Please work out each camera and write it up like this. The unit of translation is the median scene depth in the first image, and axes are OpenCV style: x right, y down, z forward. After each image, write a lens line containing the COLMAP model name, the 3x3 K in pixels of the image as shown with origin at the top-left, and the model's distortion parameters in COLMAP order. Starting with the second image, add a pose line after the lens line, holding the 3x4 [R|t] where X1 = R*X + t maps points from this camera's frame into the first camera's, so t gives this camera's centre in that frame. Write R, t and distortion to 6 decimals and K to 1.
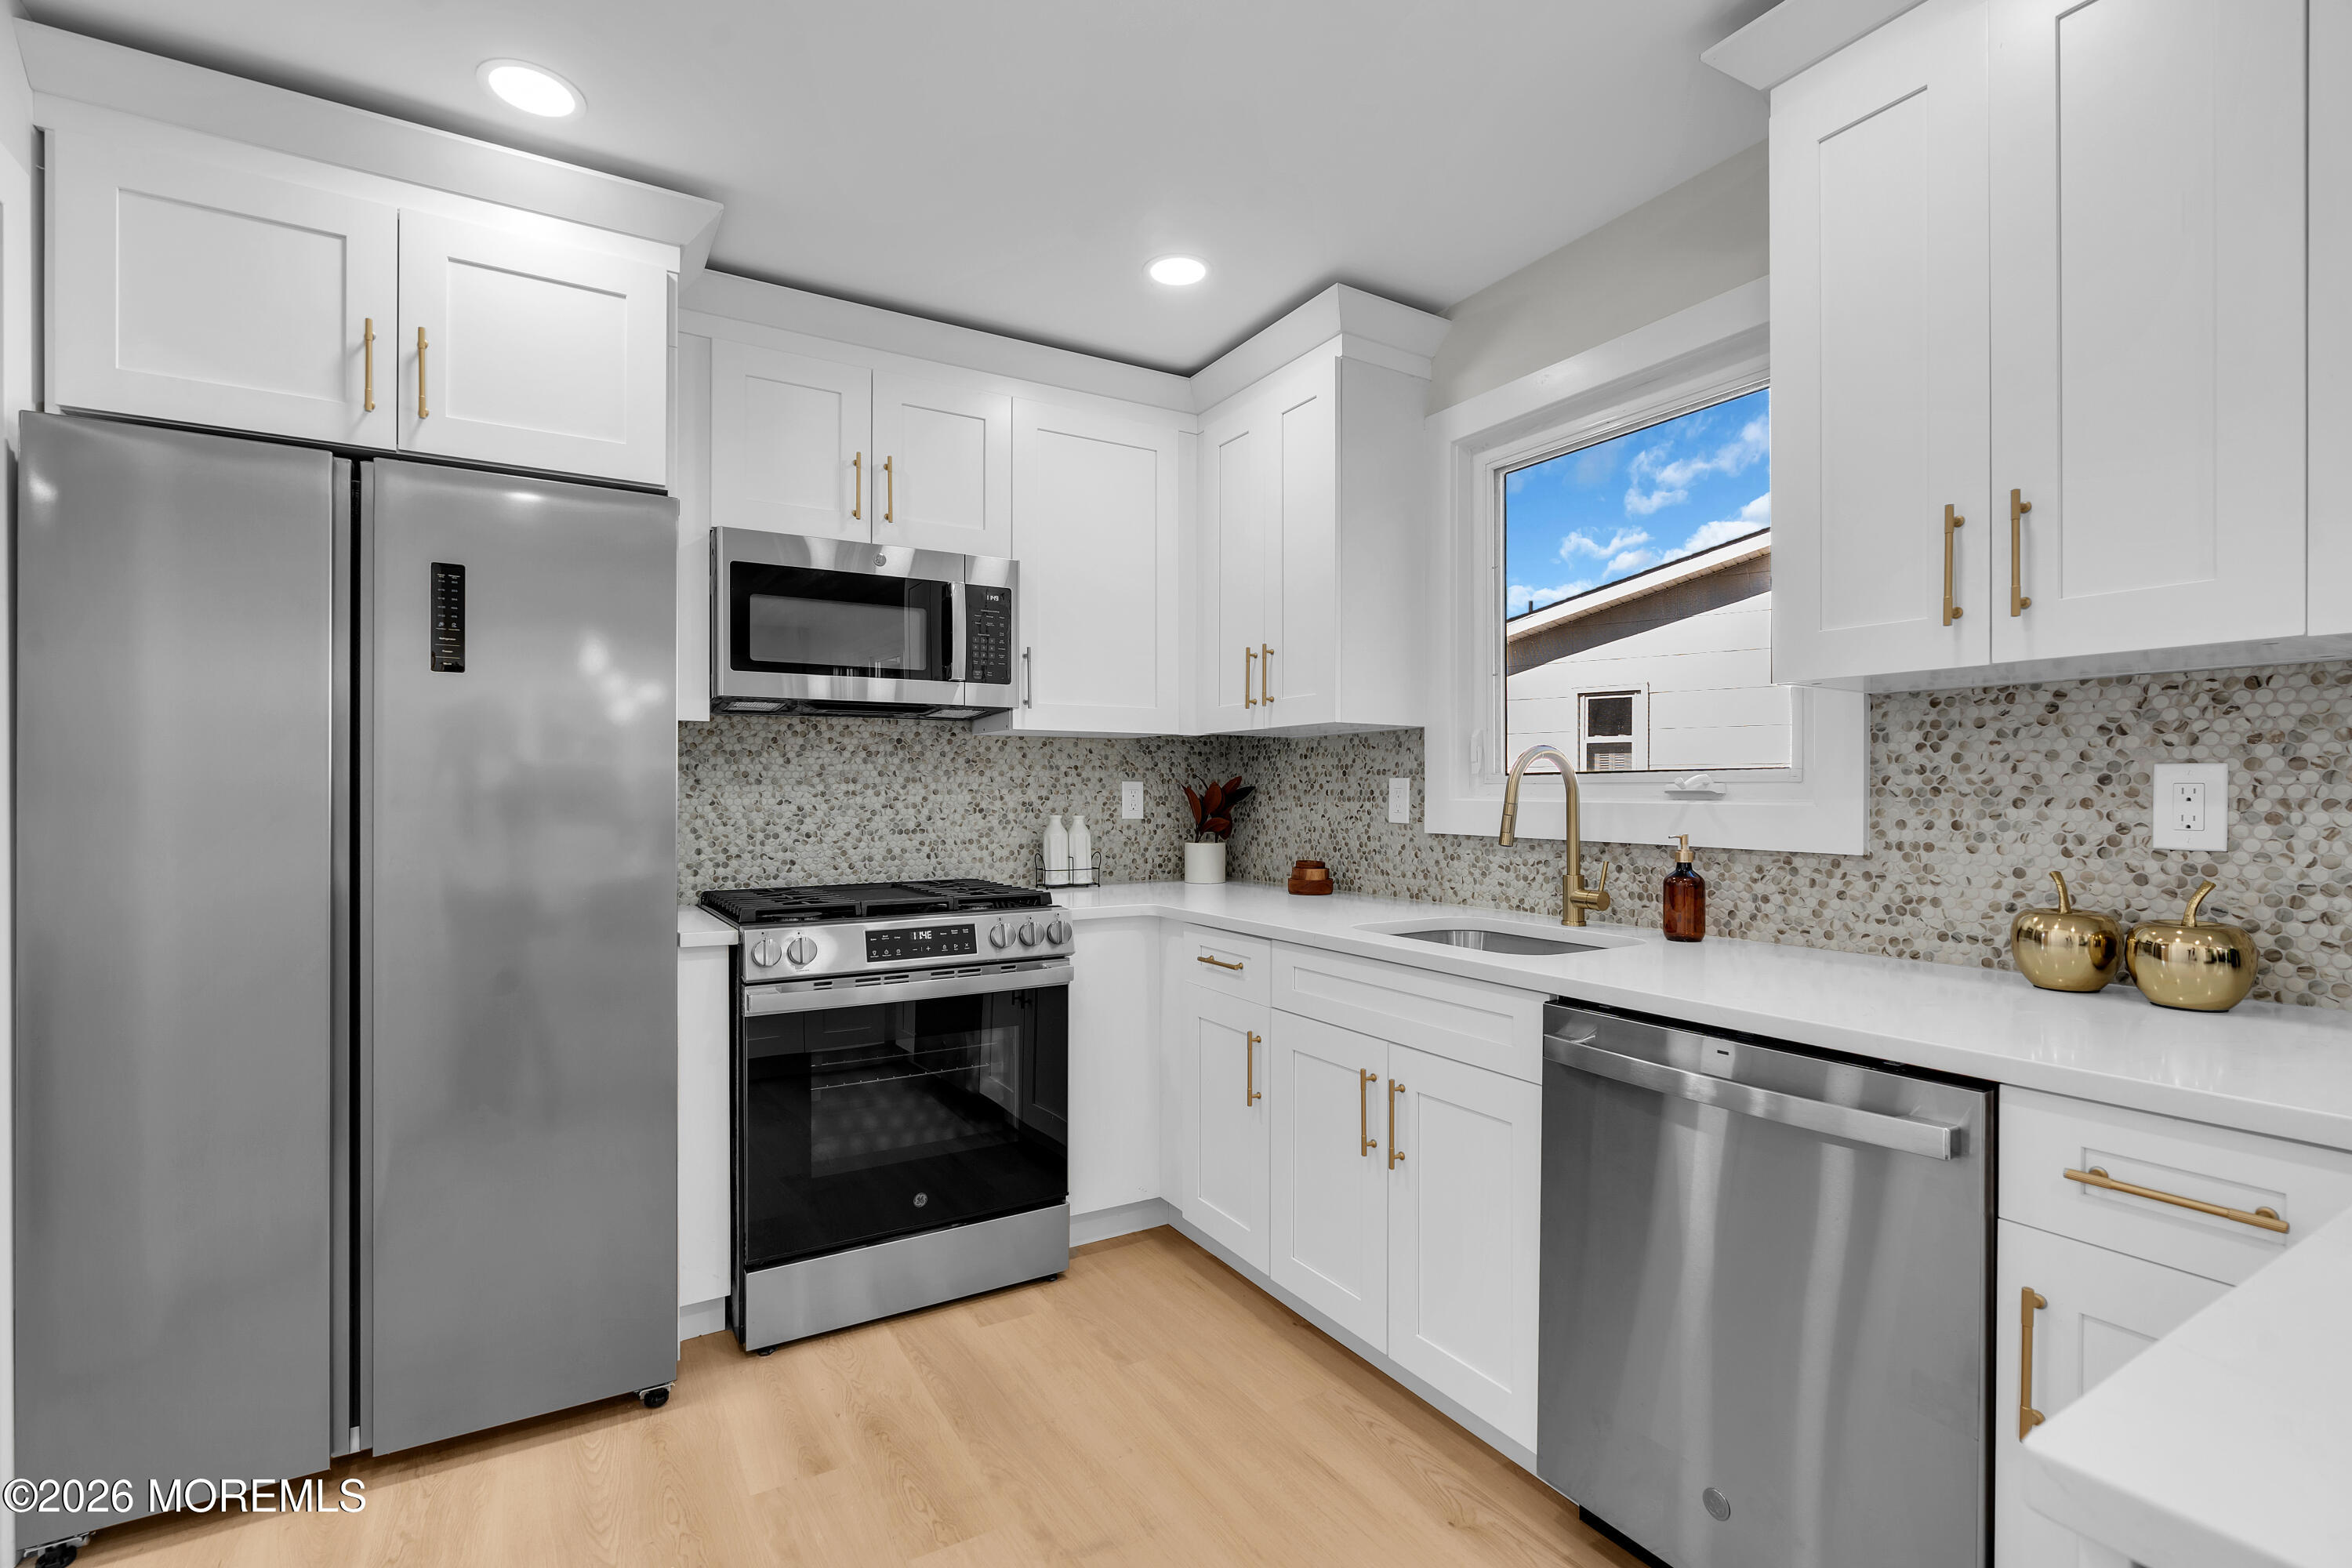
lens RADIAL K [[1059.9, 0, 1173.1], [0, 1059.9, 798.7], [0, 0, 1]] dist [-0.013560, 0.005343]
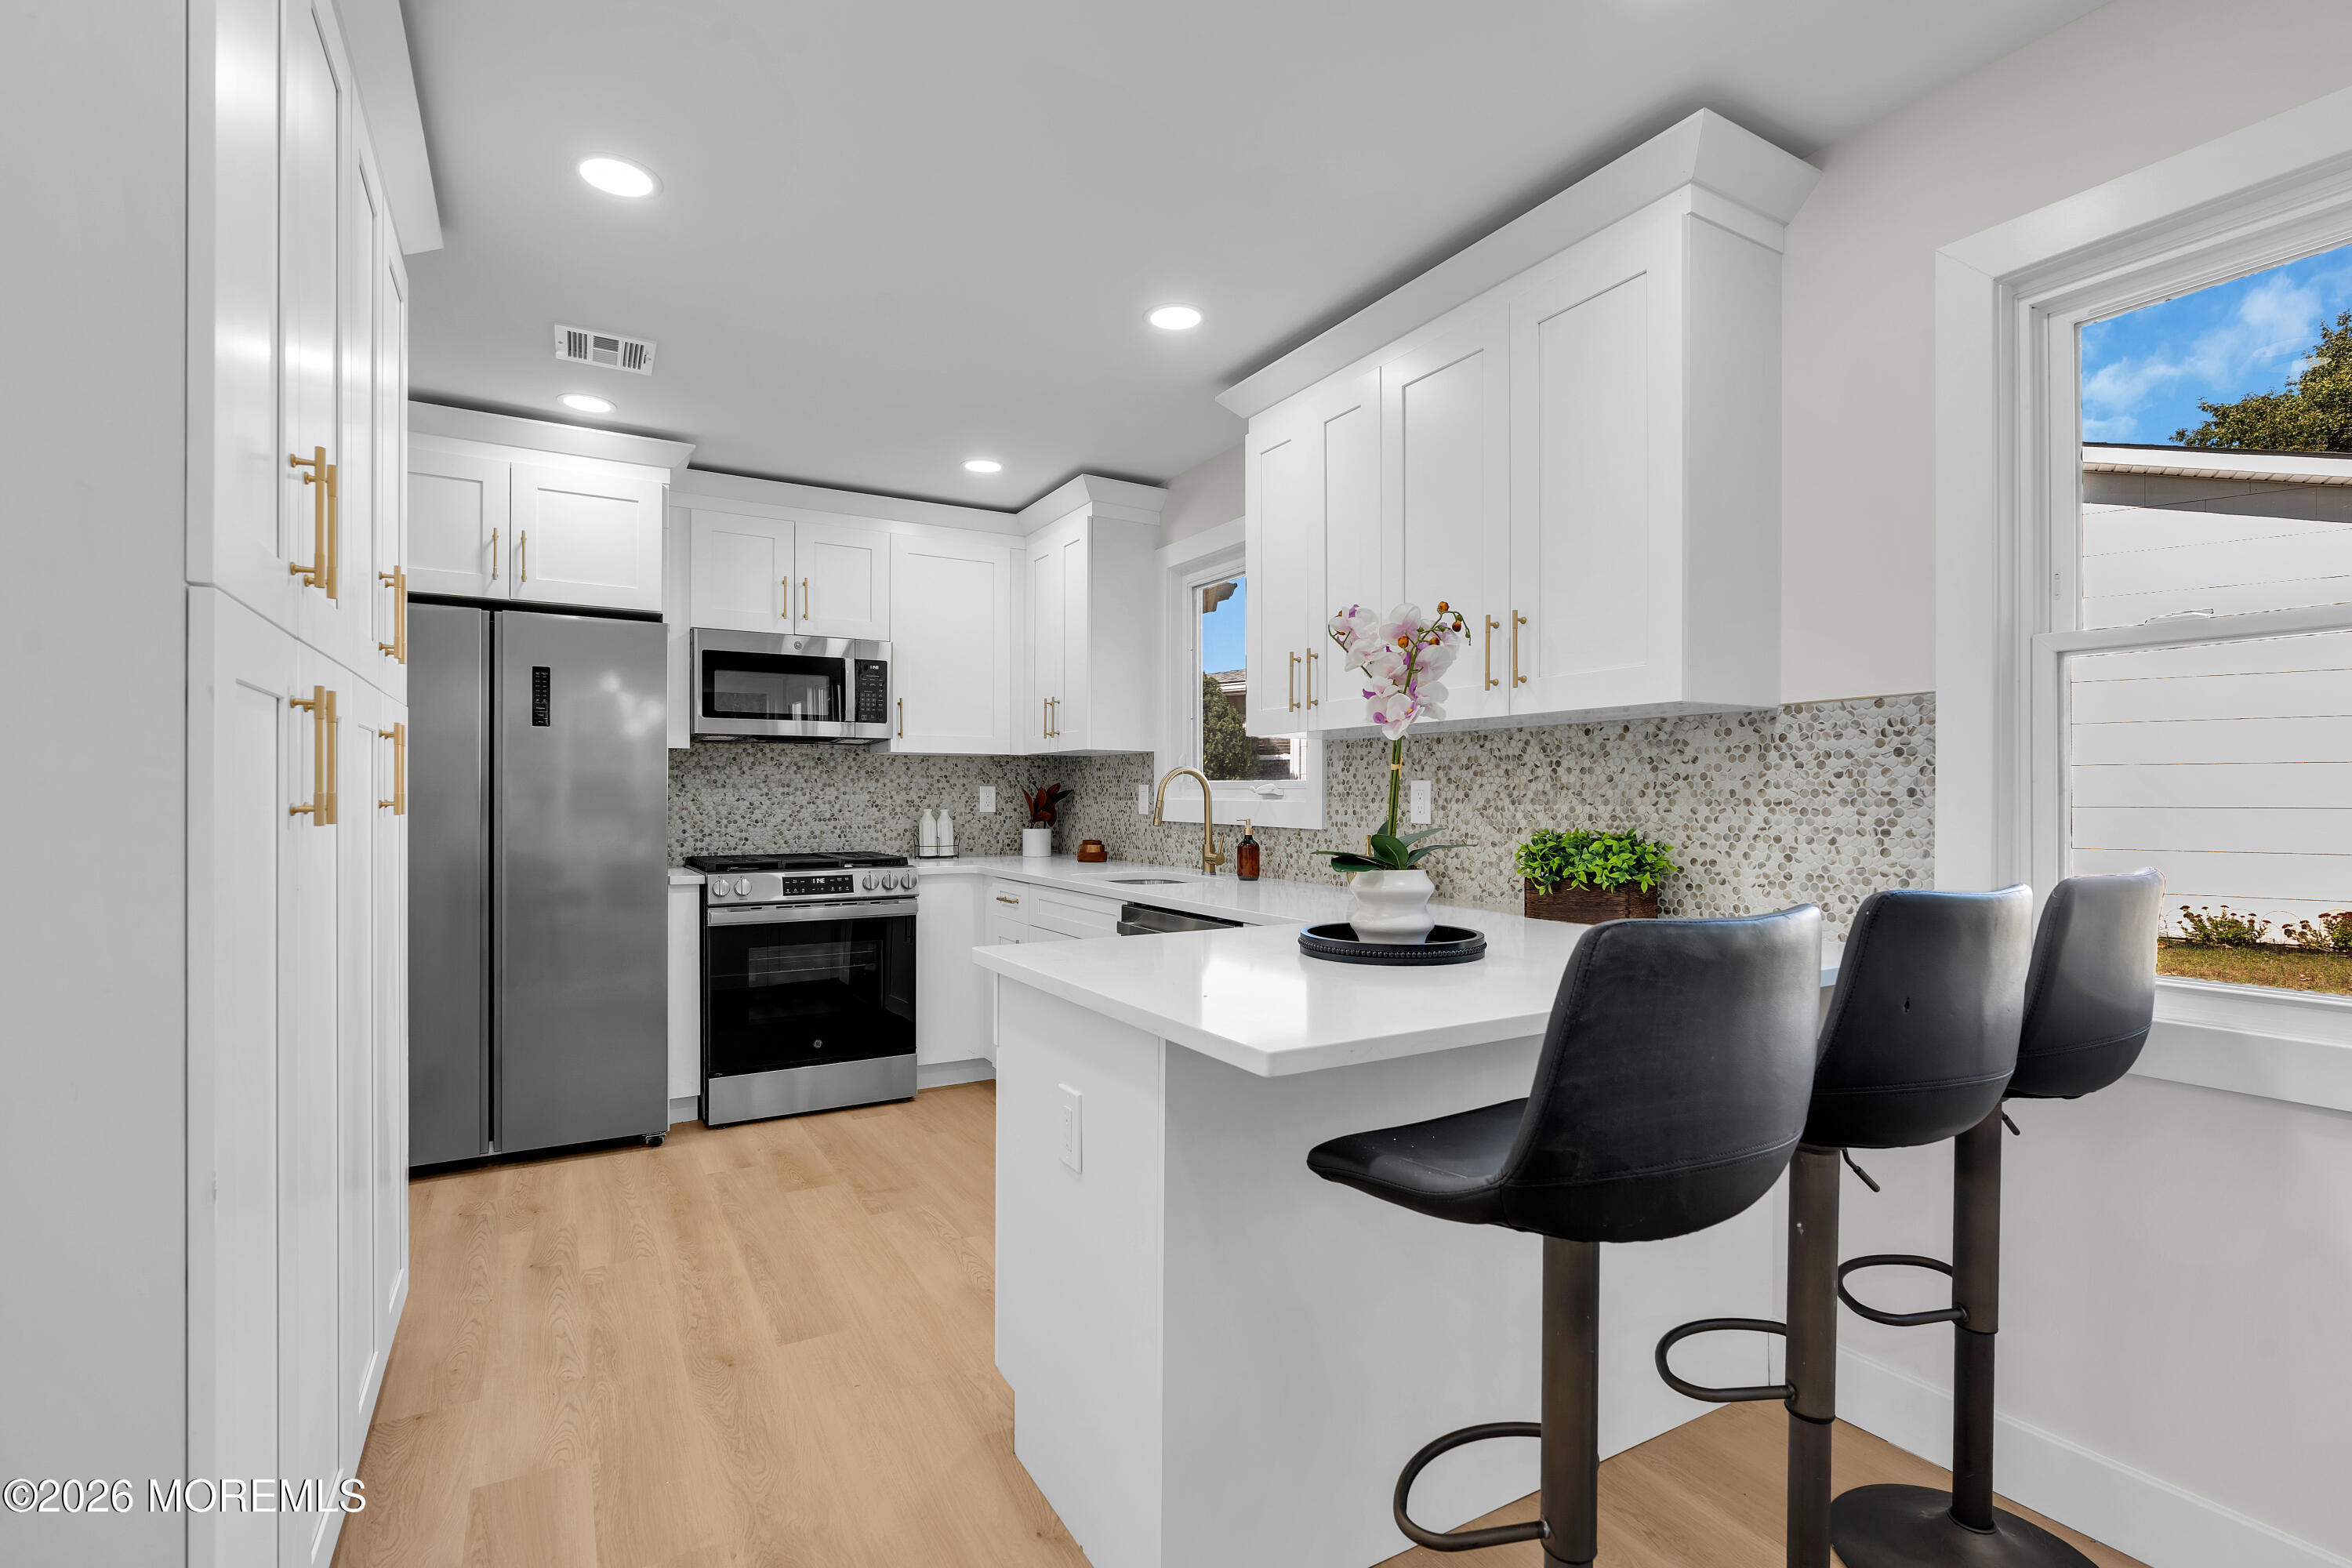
lens RADIAL K [[1059.9, 0, 1171.1], [0, 1059.9, 805.1], [0, 0, 1]] dist [-0.013560, 0.005343]
pose [[0.999986, 0.002430, -0.004793, 0.318571], [-0.002410, 0.999988, 0.004337, 0.003707], [0.004803, -0.004325, 0.999979, -0.637918]]
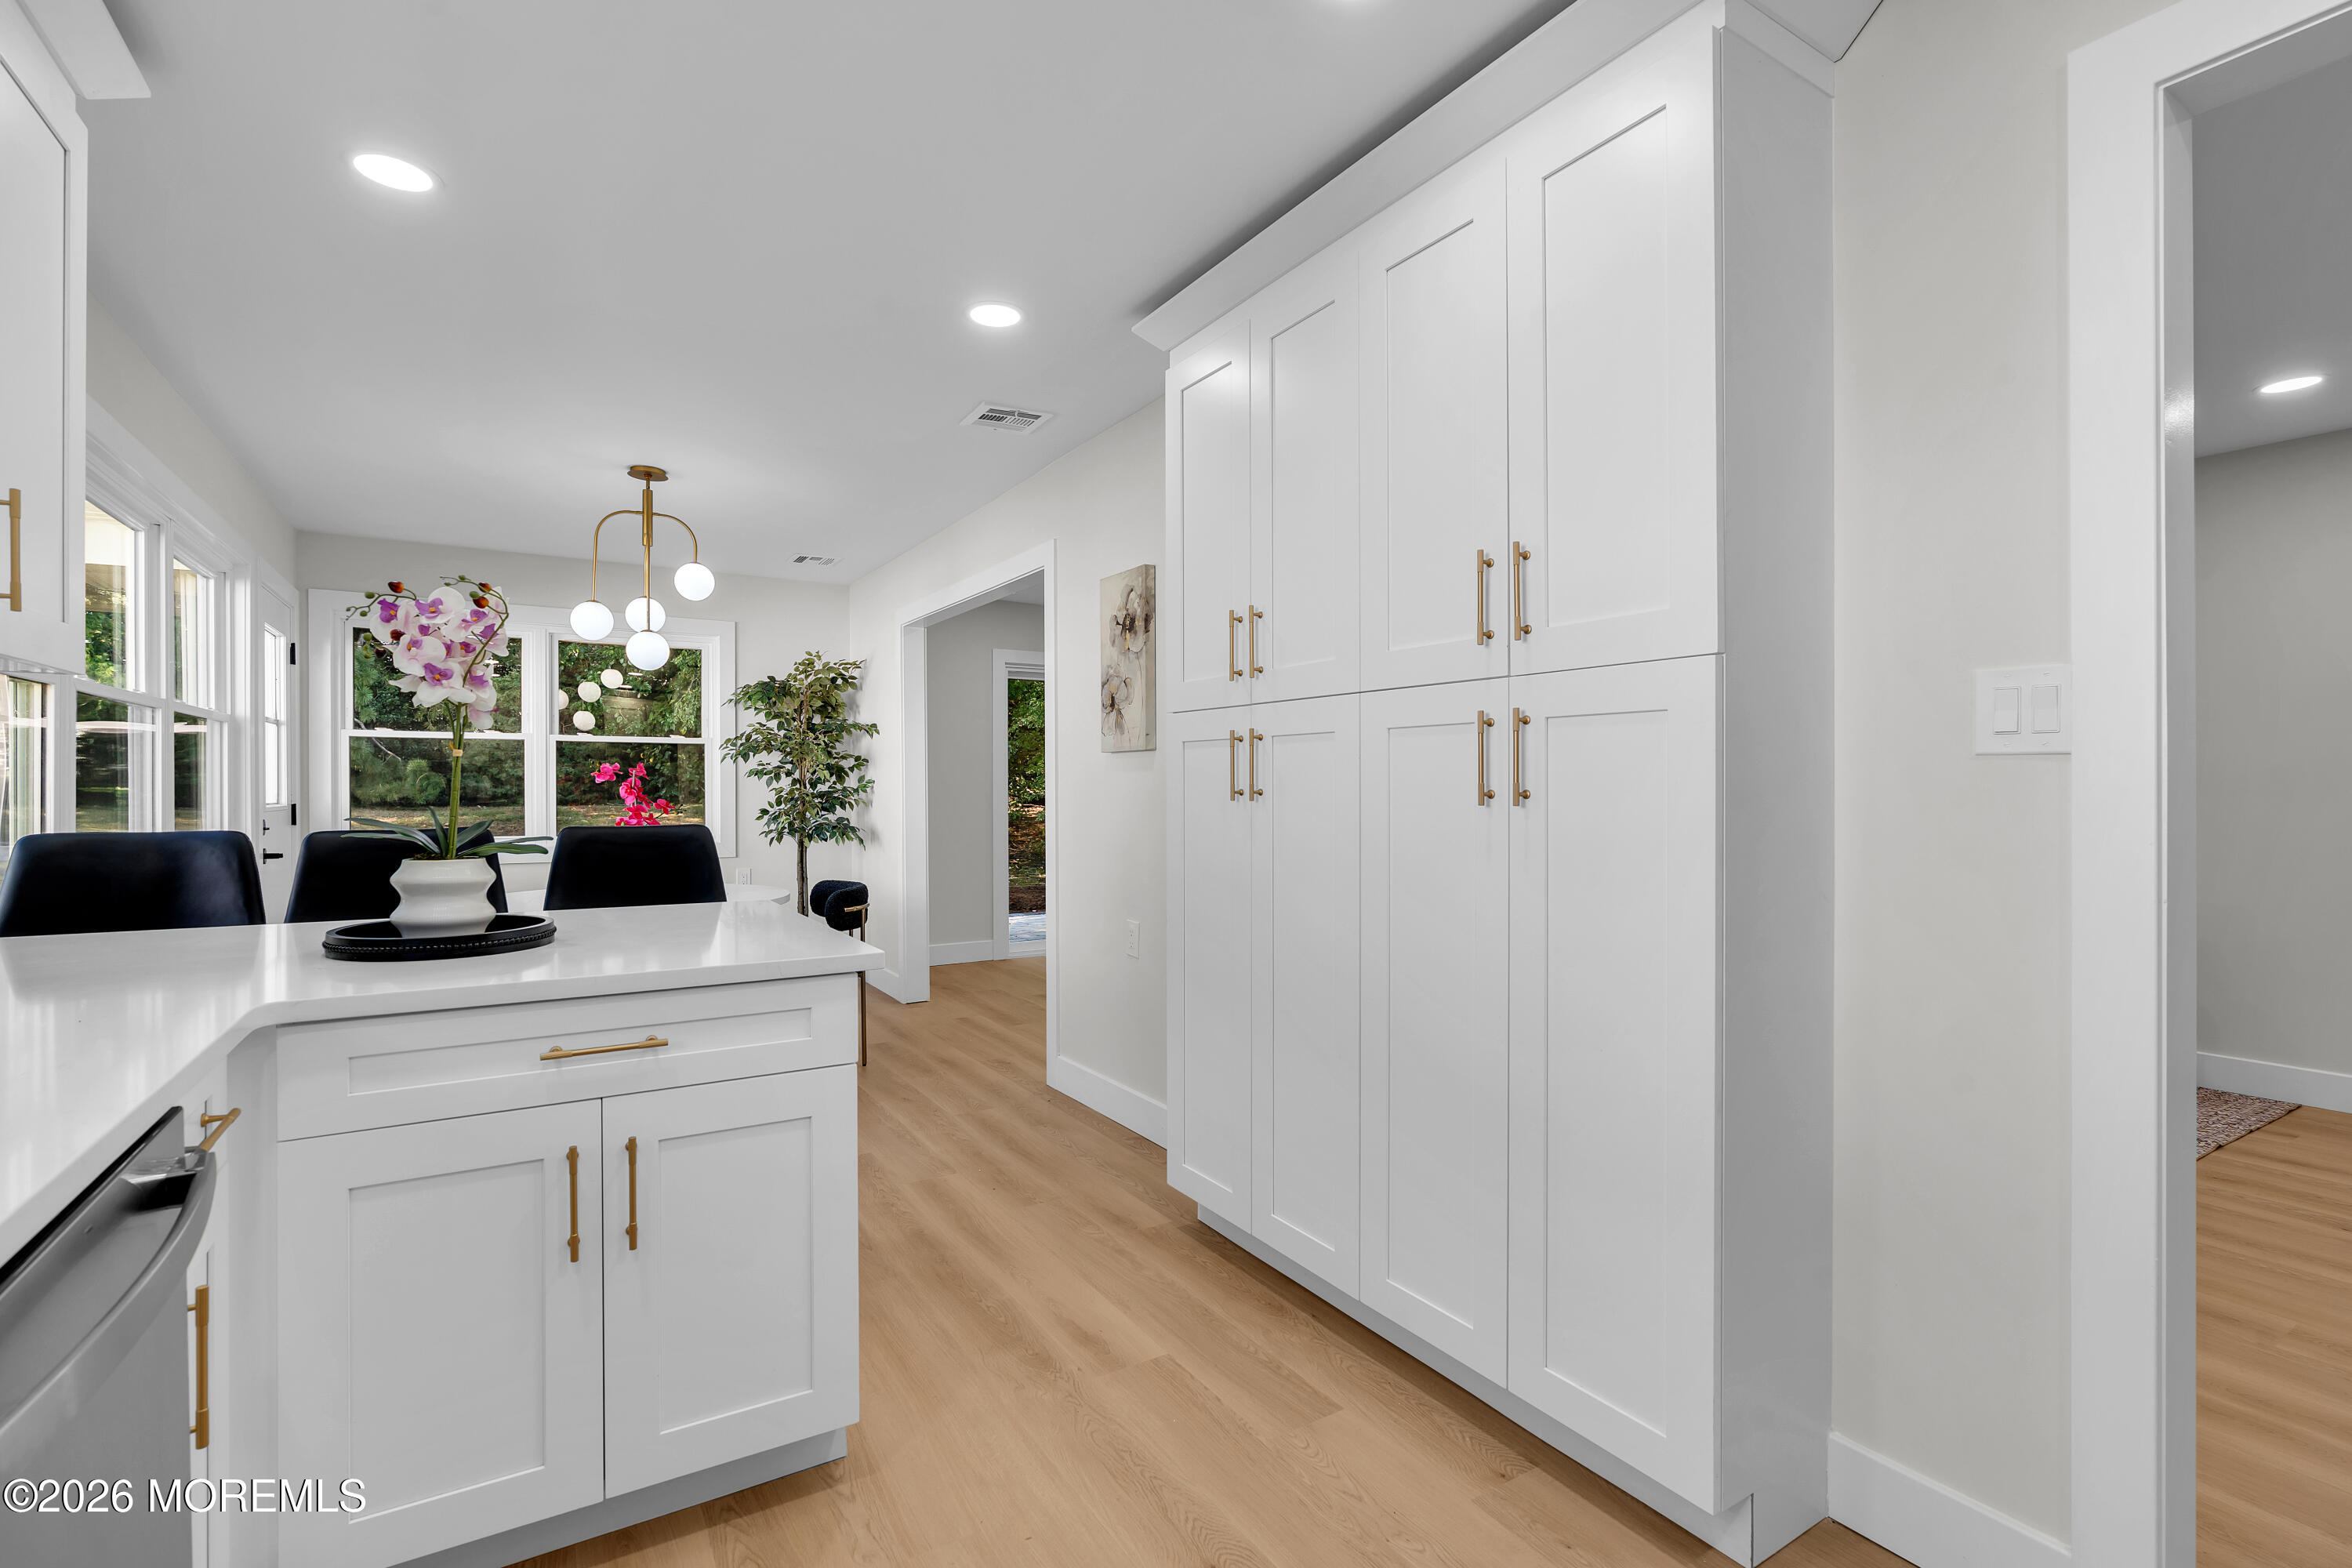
lens RADIAL K [[1059.9, 0, 1176.6], [0, 1059.9, 787.5], [0, 0, 1]] dist [-0.013560, 0.005343]
pose [[-0.999795, 0.000482, -0.020224, -0.034413], [0.000364, 0.999983, 0.005862, -0.001426], [0.020226, 0.005853, -0.999778, 0.948272]]
